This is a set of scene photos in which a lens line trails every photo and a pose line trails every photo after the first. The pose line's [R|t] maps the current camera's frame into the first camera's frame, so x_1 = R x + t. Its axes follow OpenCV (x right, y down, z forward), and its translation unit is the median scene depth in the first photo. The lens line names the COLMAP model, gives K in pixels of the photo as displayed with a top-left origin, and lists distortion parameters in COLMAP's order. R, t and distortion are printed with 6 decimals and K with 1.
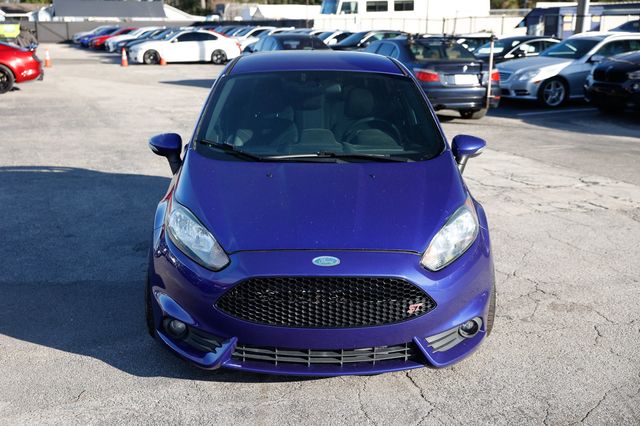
lens RADIAL K [[803.7, 0, 314.6], [0, 803.7, 213.2], [0, 0, 1]] dist [0.082986, 0.000000]
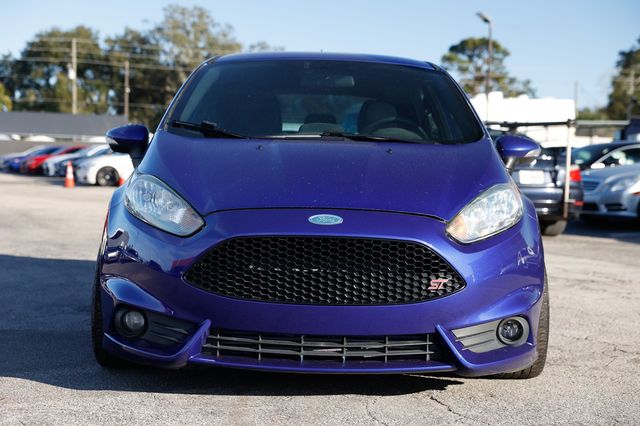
lens RADIAL K [[1163.0, 0, 321.8], [0, 1163.0, 213.0], [0, 0, 1]] dist [0.242557, 0.000000]
pose [[0.999769, 0.017755, -0.012074, 0.018963], [-0.019843, 0.978841, -0.203657, 0.224375], [0.008203, 0.203850, 0.978968, -0.101583]]
